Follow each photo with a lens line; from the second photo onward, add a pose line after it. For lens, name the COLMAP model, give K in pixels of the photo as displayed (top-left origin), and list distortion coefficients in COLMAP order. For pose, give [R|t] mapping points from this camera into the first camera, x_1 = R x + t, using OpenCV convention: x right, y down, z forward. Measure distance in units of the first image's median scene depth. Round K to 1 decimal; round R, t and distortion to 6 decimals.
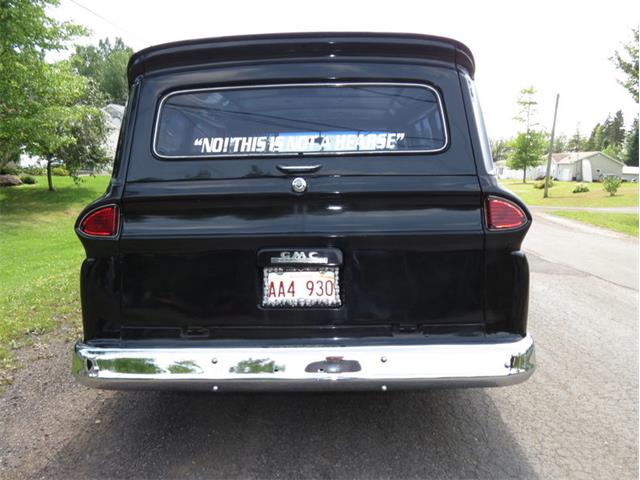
lens RADIAL K [[560.5, 0, 317.0], [0, 560.5, 244.3], [0, 0, 1]] dist [-0.052797, 0.005846]
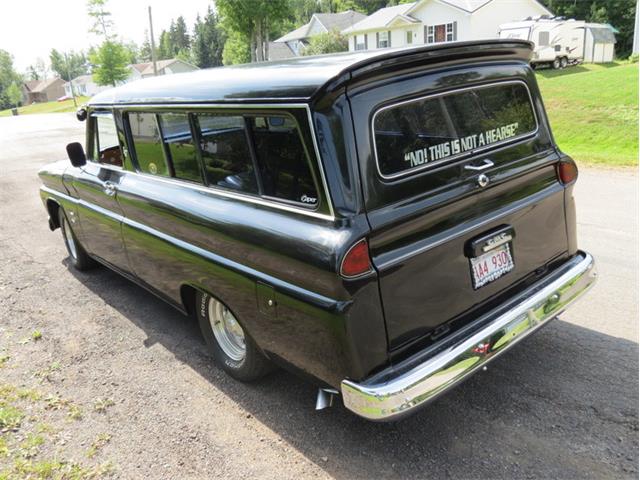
lens RADIAL K [[560.5, 0, 317.0], [0, 560.5, 244.3], [0, 0, 1]] dist [-0.052797, 0.005846]
pose [[0.748017, -0.269559, 0.606472, -0.998026], [0.175332, 0.961600, 0.211149, -0.275297], [-0.640101, -0.051609, 0.766556, 0.318057]]
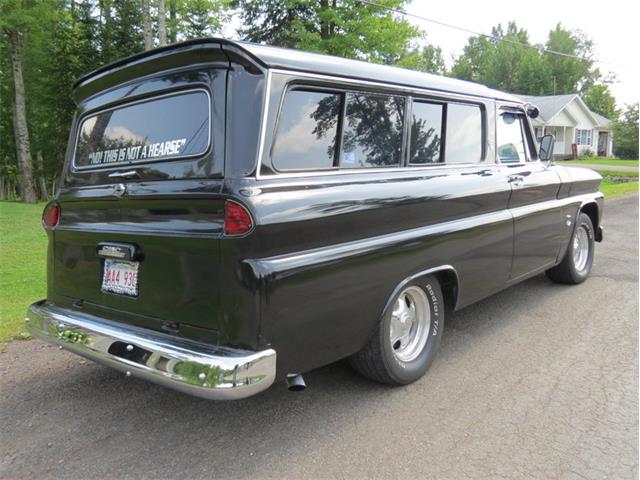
lens RADIAL K [[560.5, 0, 317.0], [0, 560.5, 244.3], [0, 0, 1]] dist [-0.052797, 0.005846]
pose [[0.767802, 0.057820, -0.638073, 1.006053], [-0.040948, 0.998312, 0.041189, -0.055265], [0.639378, -0.005497, 0.768873, 0.356797]]
